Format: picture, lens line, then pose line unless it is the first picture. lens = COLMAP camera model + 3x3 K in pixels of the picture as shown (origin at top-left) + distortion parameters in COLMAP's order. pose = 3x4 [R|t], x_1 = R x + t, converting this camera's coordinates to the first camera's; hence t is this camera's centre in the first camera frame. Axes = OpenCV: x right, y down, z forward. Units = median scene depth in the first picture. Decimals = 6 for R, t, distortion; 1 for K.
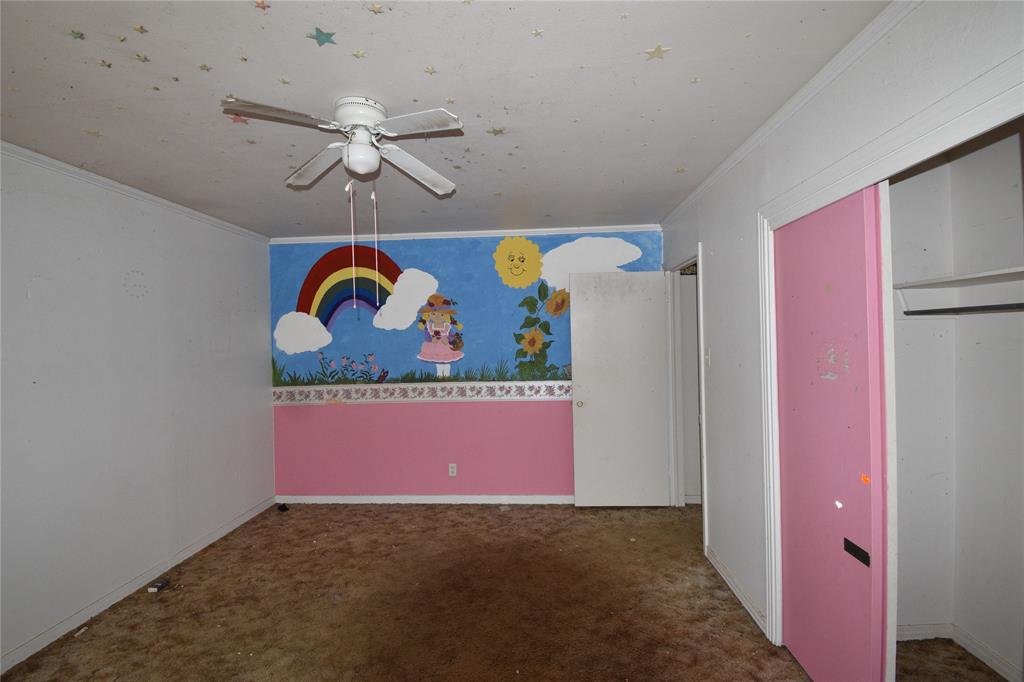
lens RADIAL K [[453.7, 0, 517.5], [0, 453.7, 338.0], [0, 0, 1]] dist [0.000617, -0.015951]
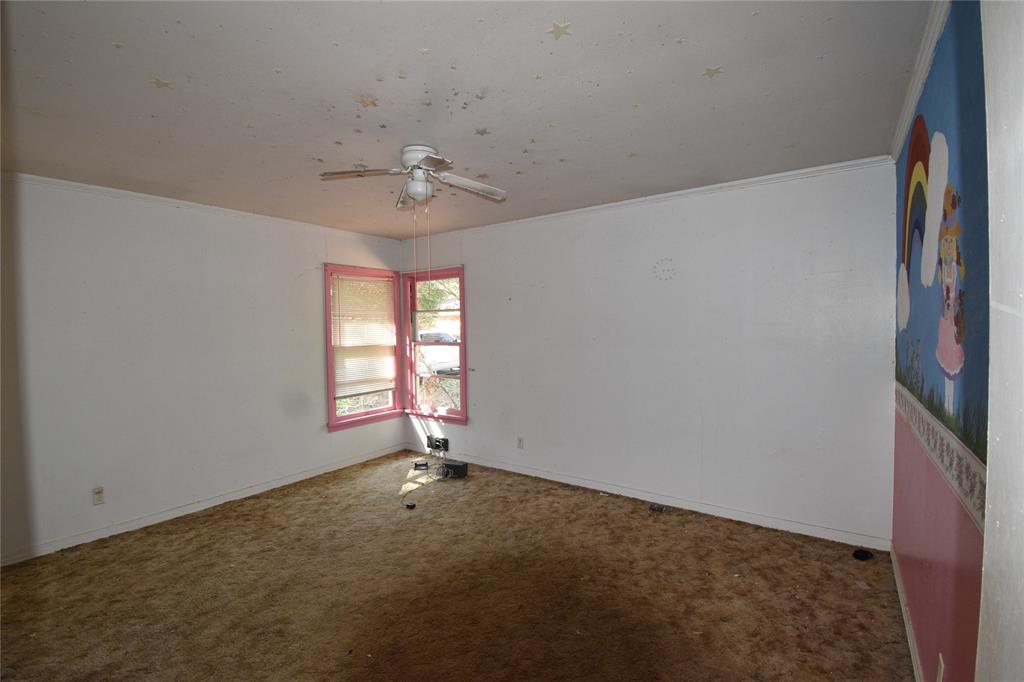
lens RADIAL K [[453.7, 0, 517.5], [0, 453.7, 338.0], [0, 0, 1]] dist [0.000617, -0.015951]
pose [[-0.538290, 0.053054, -0.841088, 0.392610], [0.025671, 0.998586, 0.046559, 0.001615], [0.842368, 0.003470, -0.538891, 1.136701]]
